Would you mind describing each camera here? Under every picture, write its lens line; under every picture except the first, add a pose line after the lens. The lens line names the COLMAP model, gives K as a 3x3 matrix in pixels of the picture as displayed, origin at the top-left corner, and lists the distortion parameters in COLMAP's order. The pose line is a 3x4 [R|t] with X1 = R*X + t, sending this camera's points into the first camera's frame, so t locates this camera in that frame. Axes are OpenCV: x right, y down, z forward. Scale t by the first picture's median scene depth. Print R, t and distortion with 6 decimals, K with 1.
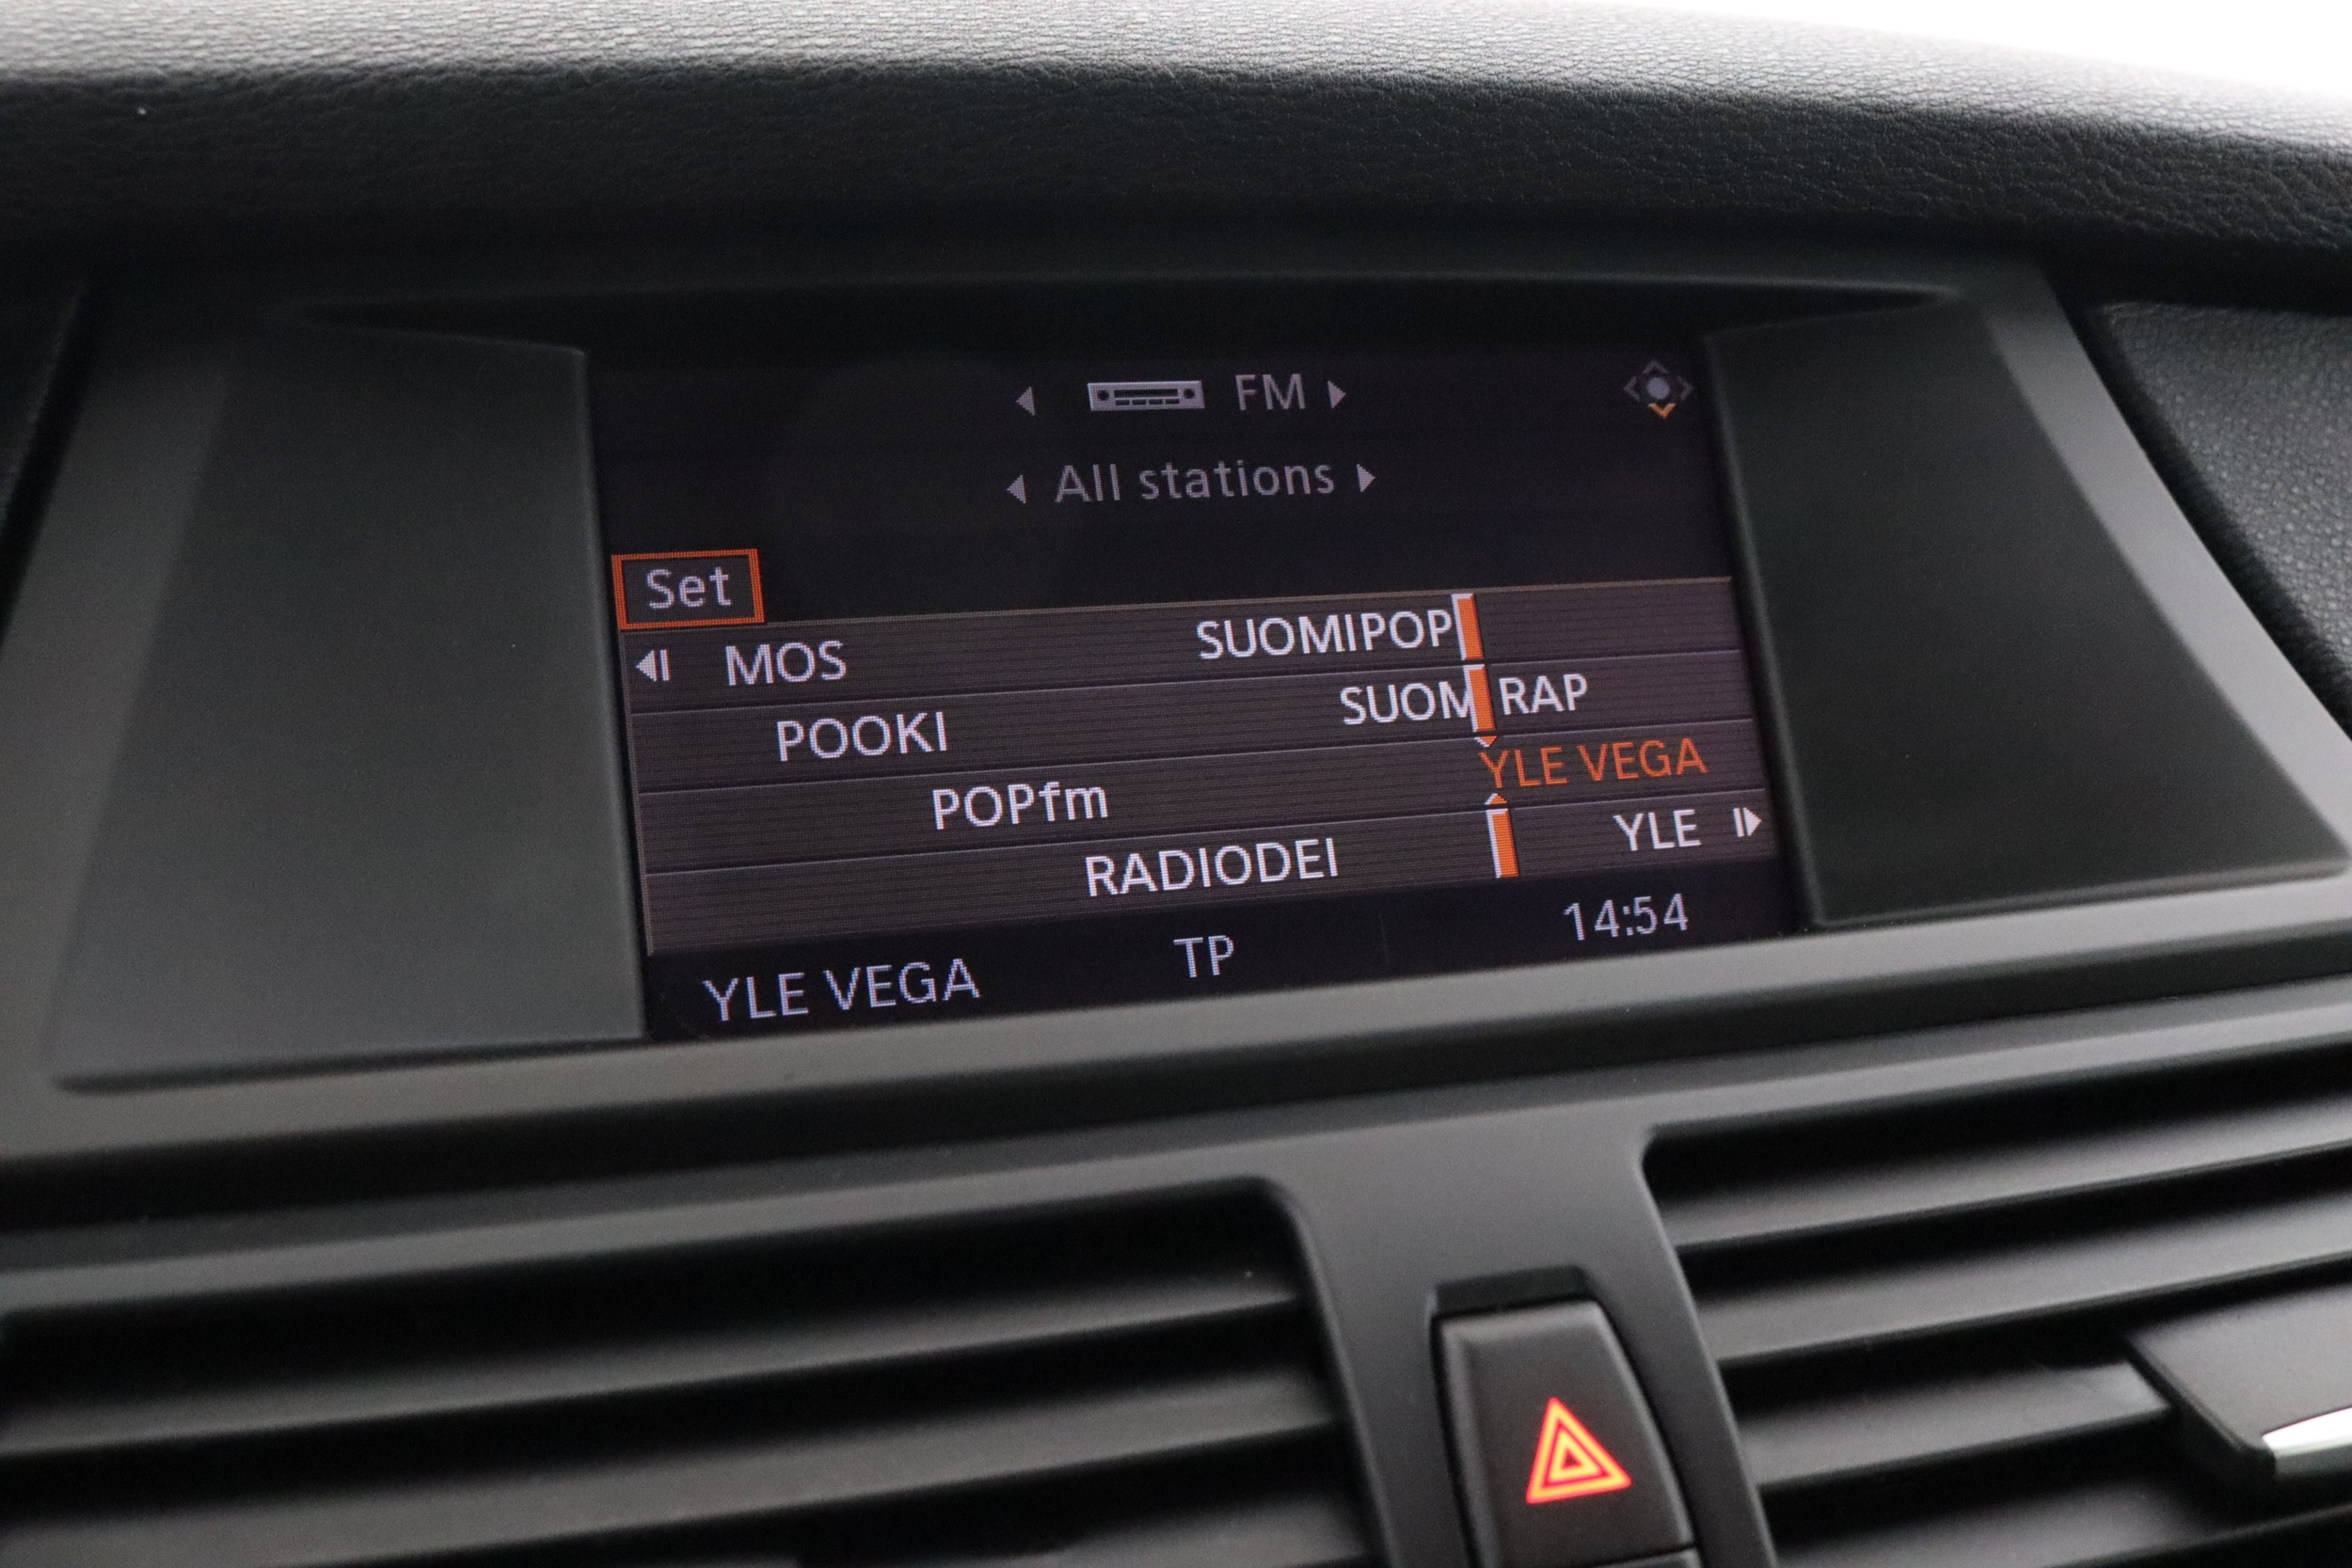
lens RADIAL K [[2568.8, 0, 1138.6], [0, 2568.8, 793.3], [0, 0, 1]] dist [-0.119185, 0.132669]
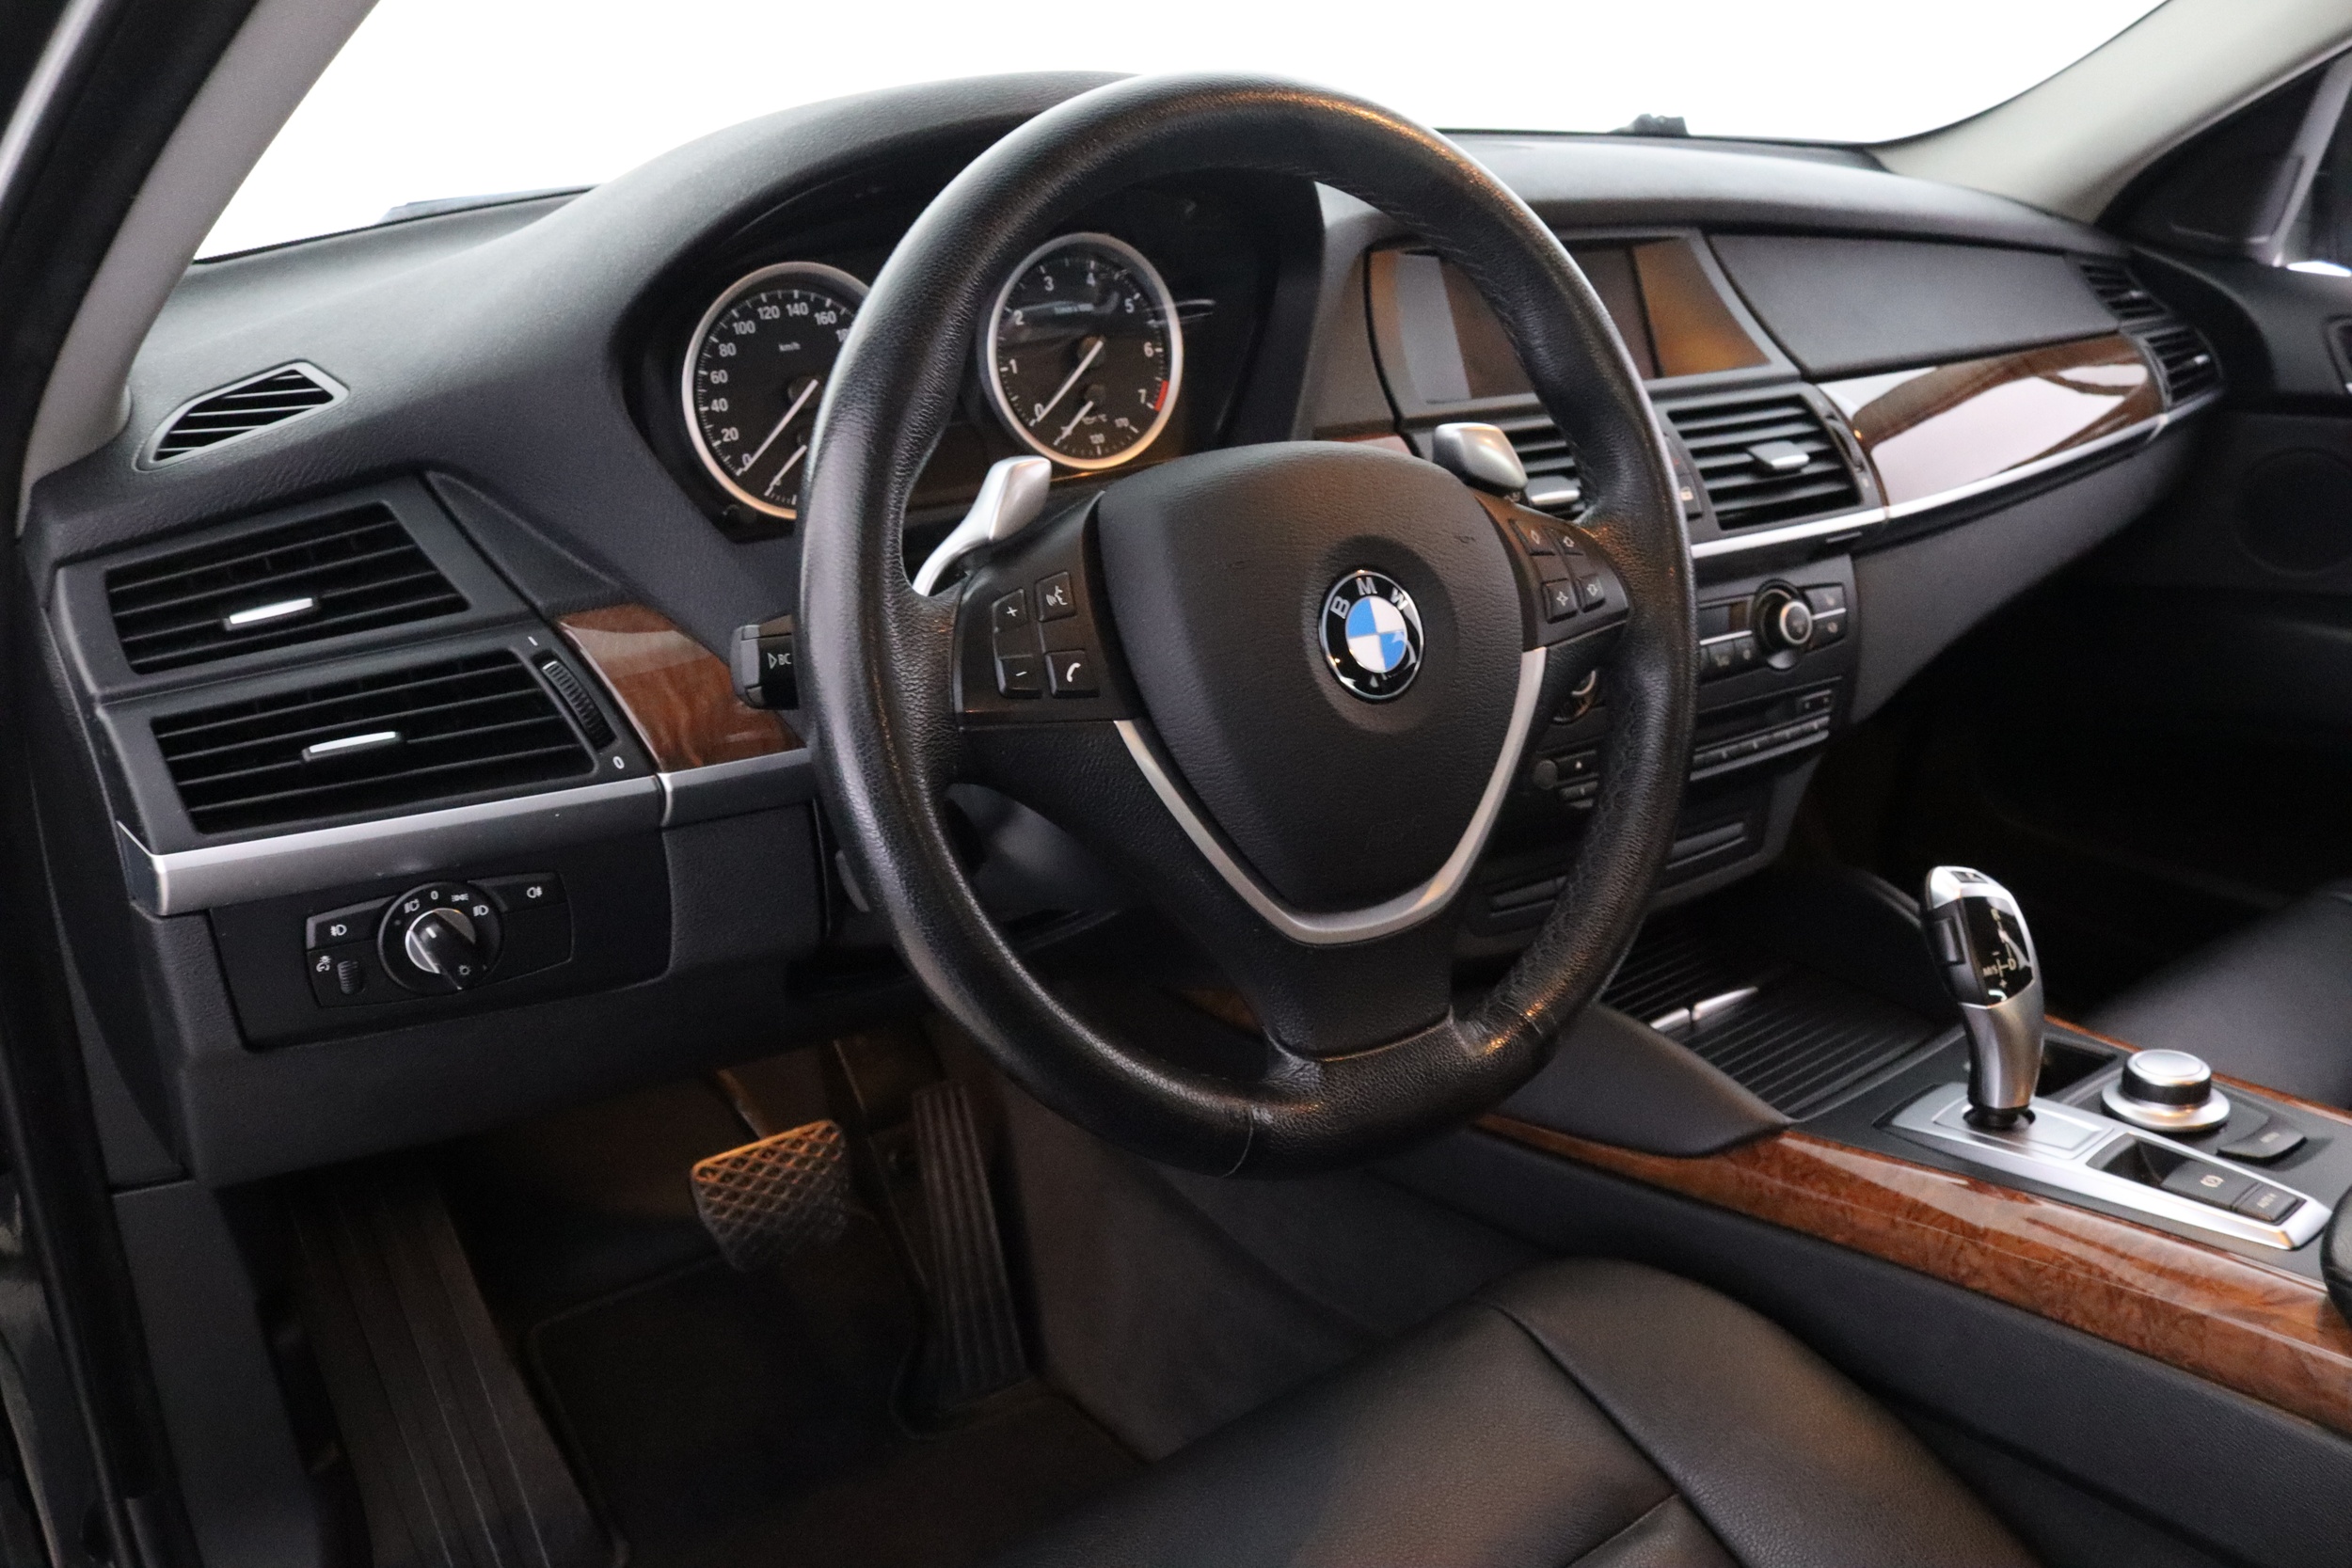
lens RADIAL K [[1909.5, 0, 1134.8], [0, 1909.5, 823.7], [0, 0, 1]] dist [-0.162773, 0.113403]
pose [[0.971613, -0.090226, 0.218696, -1.600423], [0.047348, 0.979877, 0.193907, 0.144719], [-0.231791, -0.178048, 0.956333, -2.328316]]
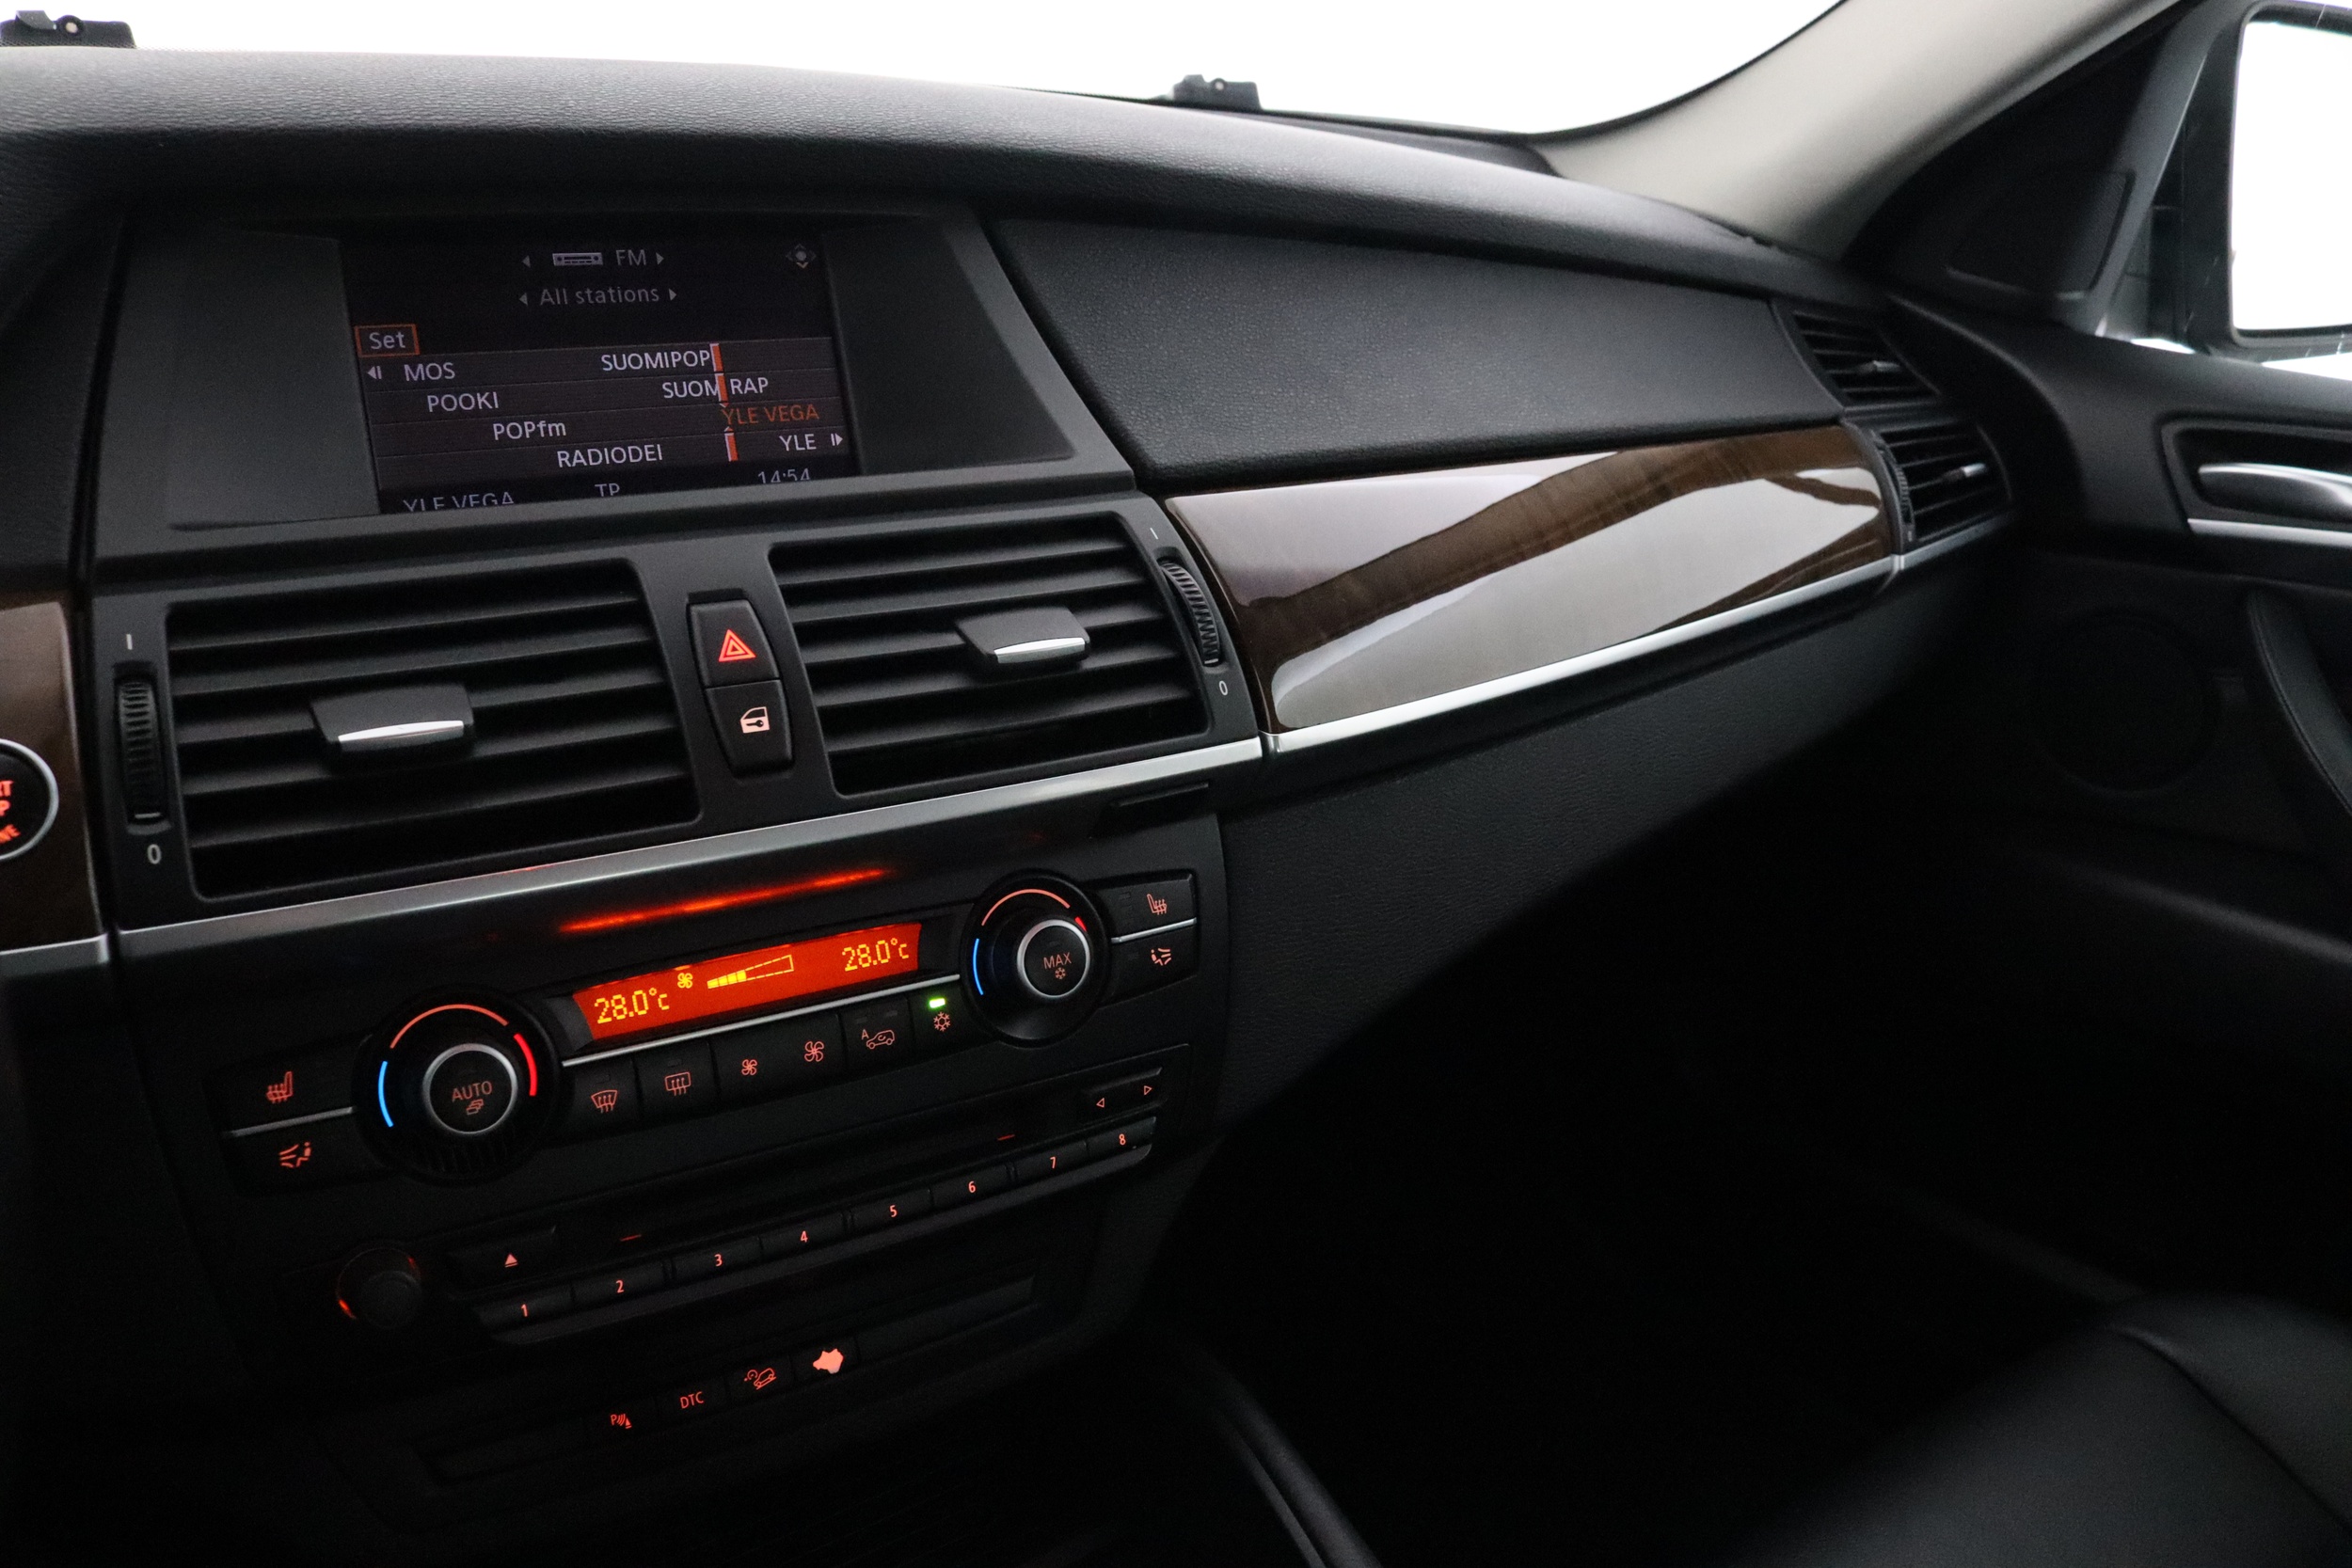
lens RADIAL K [[1909.5, 0, 1134.8], [0, 1909.5, 823.7], [0, 0, 1]] dist [-0.162773, 0.113403]
pose [[0.963948, -0.043060, 0.262585, 0.026796], [-0.002886, 0.985070, 0.172130, 0.066569], [-0.266076, -0.166682, 0.949432, -0.919049]]
